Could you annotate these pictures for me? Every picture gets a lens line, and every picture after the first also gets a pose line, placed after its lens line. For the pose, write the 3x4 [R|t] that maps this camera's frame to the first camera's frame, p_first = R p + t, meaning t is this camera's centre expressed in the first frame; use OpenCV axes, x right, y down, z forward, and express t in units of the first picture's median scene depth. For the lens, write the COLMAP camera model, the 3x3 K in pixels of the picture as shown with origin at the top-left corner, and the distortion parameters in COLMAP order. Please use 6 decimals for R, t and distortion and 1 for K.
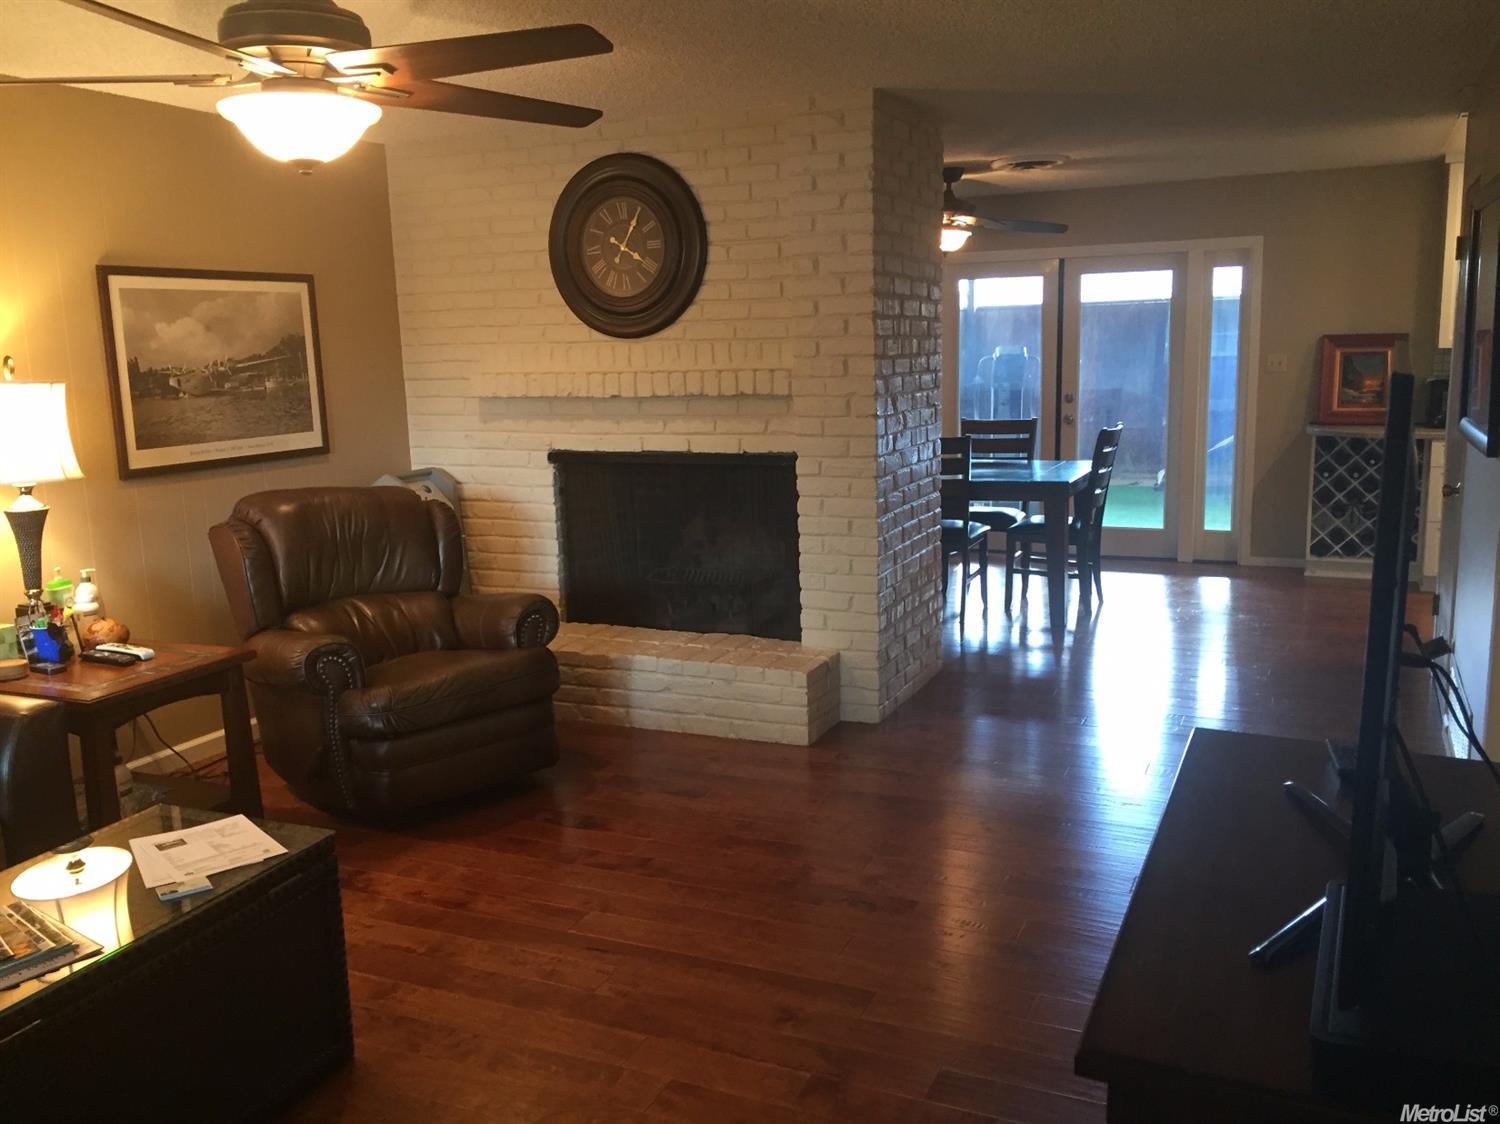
lens RADIAL K [[1295.3, 0, 756.5], [0, 1295.3, 551.1], [0, 0, 1]] dist [0.094221, -0.144542]
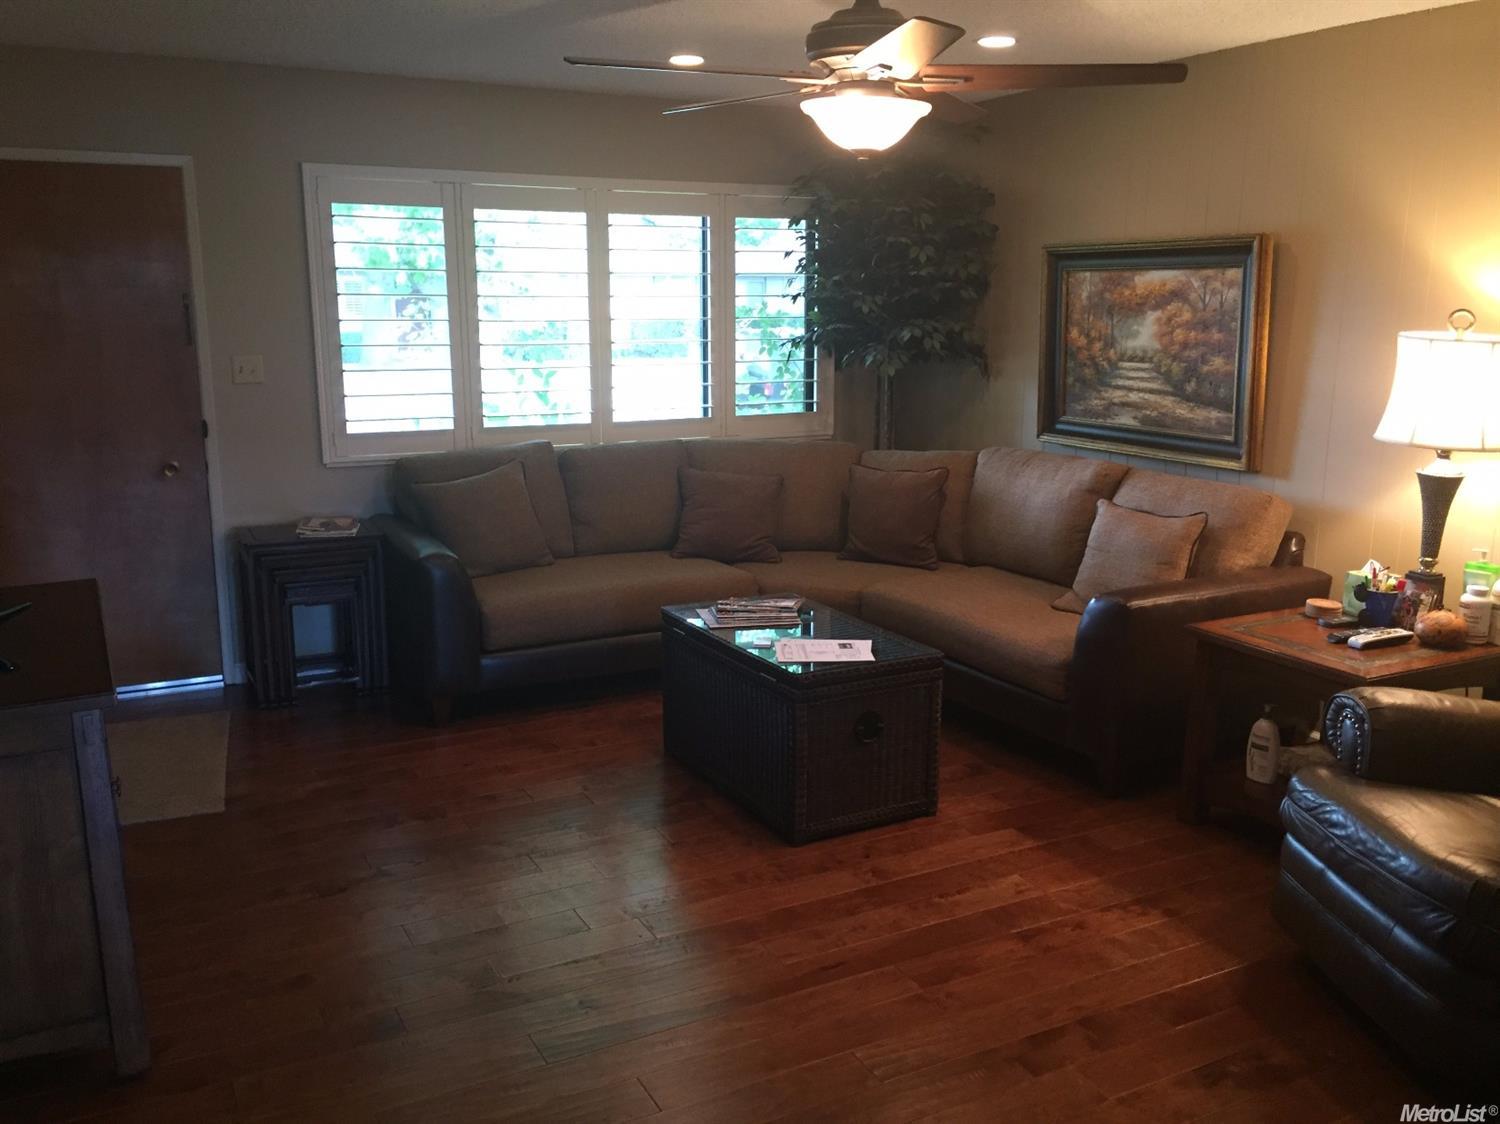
lens RADIAL K [[1295.3, 0, 756.5], [0, 1295.3, 551.1], [0, 0, 1]] dist [0.094221, -0.144542]
pose [[-0.615096, 0.181790, -0.767209, 0.516958], [-0.120350, 0.940007, 0.319222, -0.238592], [0.779213, 0.288686, -0.556316, 1.251564]]
